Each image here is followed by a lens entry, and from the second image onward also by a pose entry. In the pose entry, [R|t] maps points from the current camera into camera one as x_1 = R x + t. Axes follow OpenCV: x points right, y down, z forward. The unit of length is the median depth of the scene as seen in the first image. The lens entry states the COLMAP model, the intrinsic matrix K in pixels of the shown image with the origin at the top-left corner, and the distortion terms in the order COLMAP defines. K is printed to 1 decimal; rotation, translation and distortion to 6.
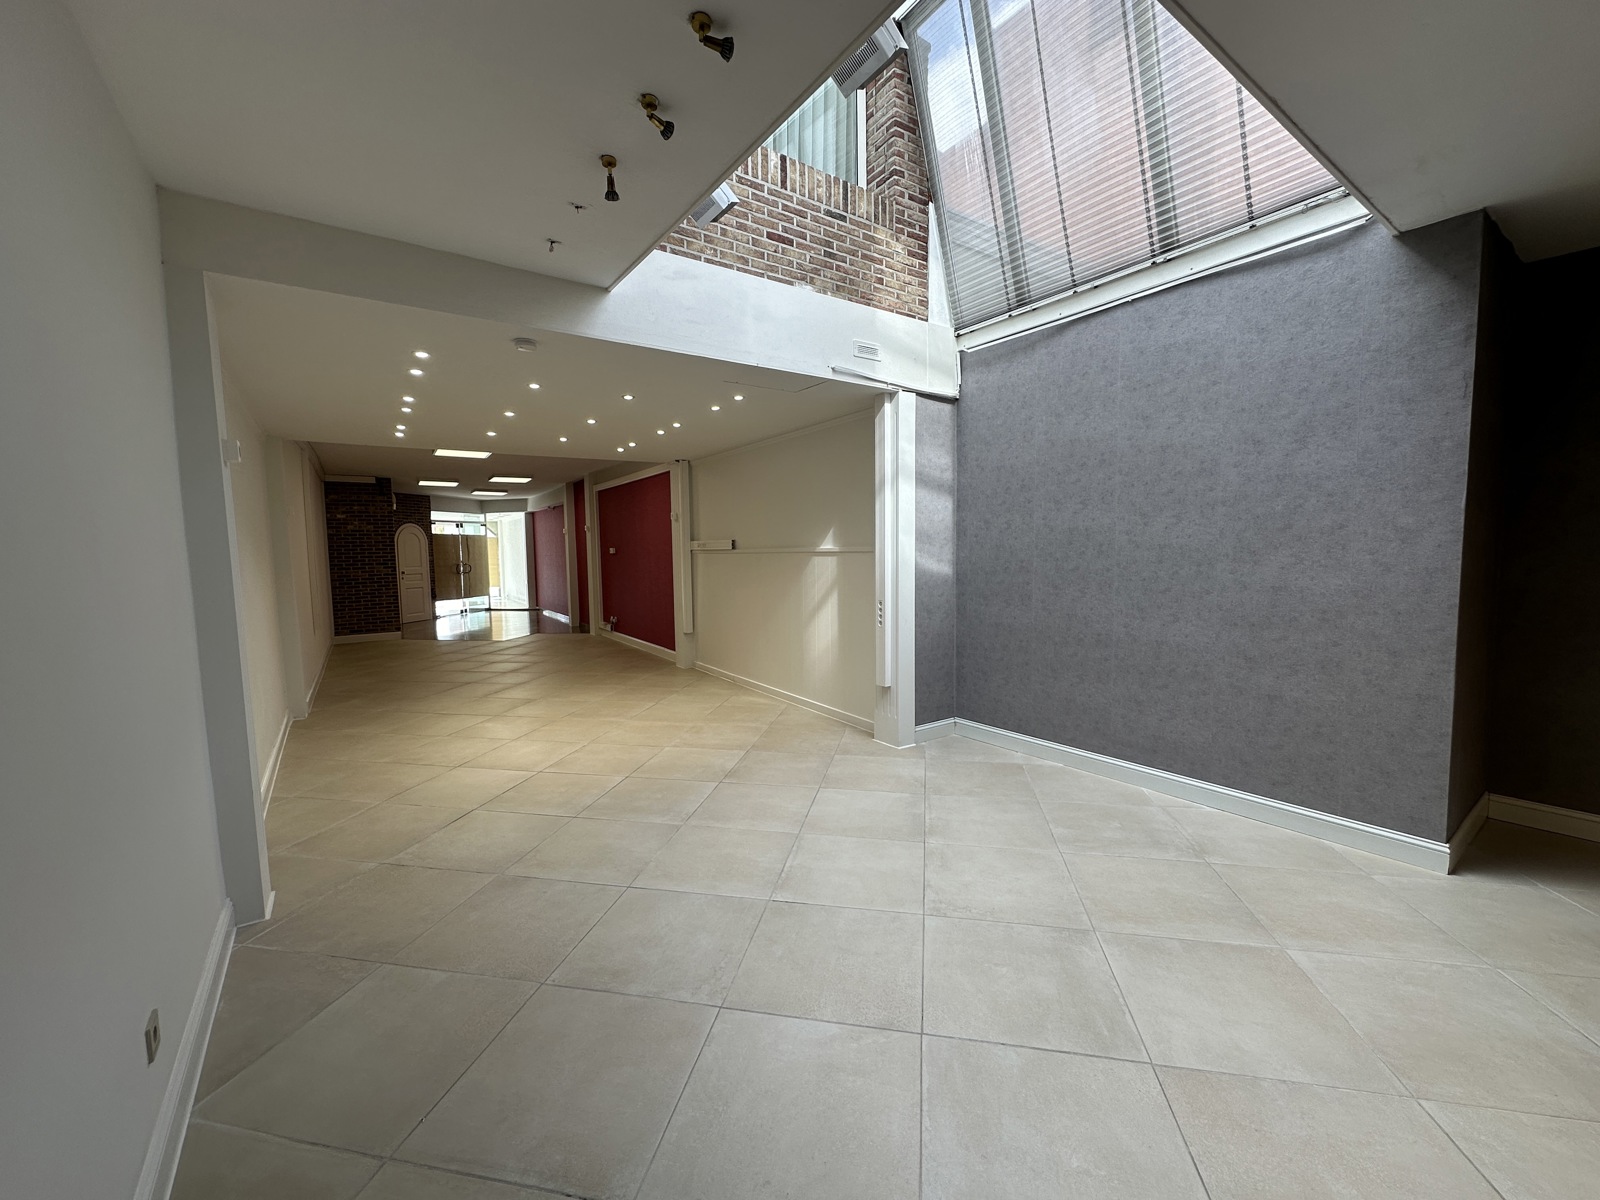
lens RADIAL K [[640.0, 0, 801.2], [0, 640.0, 601.4], [0, 0, 1]] dist [-0.000517, -0.000015]
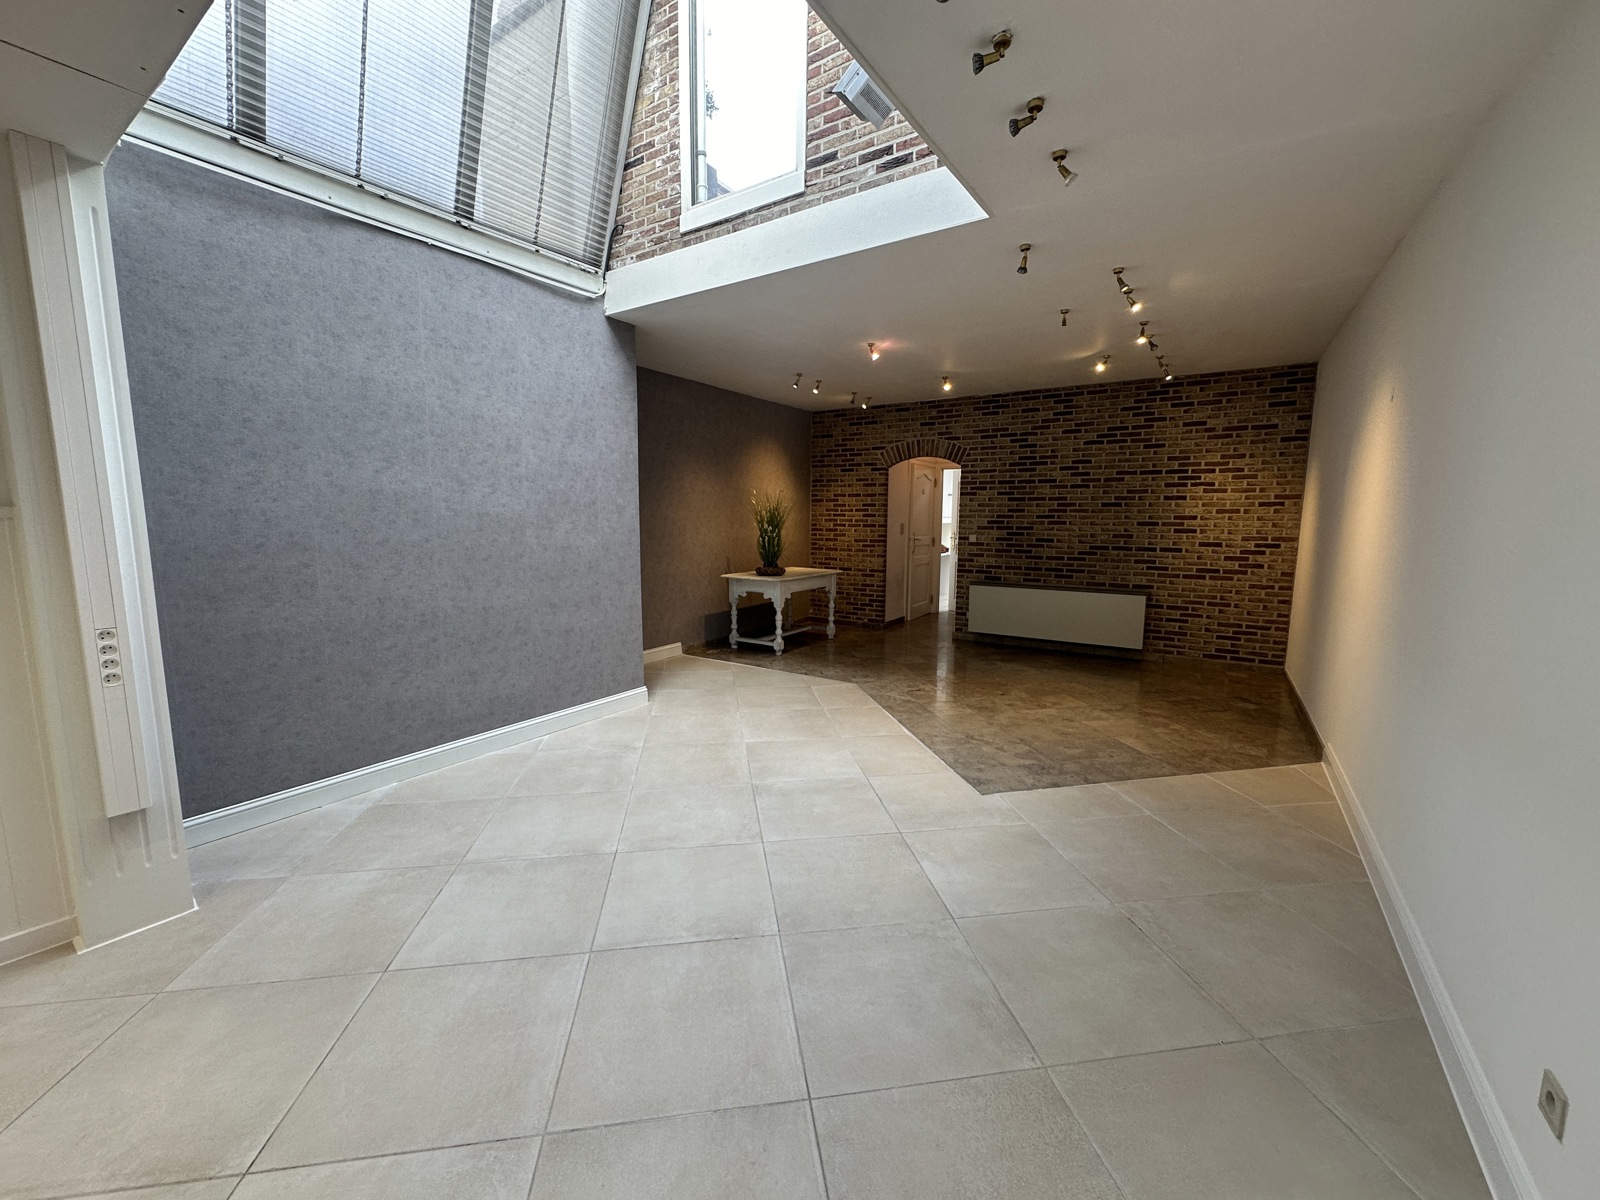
lens RADIAL K [[640.0, 0, 799.5], [0, 640.0, 599.0], [0, 0, 1]] dist [-0.000517, -0.000015]
pose [[-0.342365, -0.114119, 0.932611, -0.623862], [0.074850, 0.986129, 0.148146, -0.072041], [-0.936581, 0.120526, -0.329075, 0.941859]]
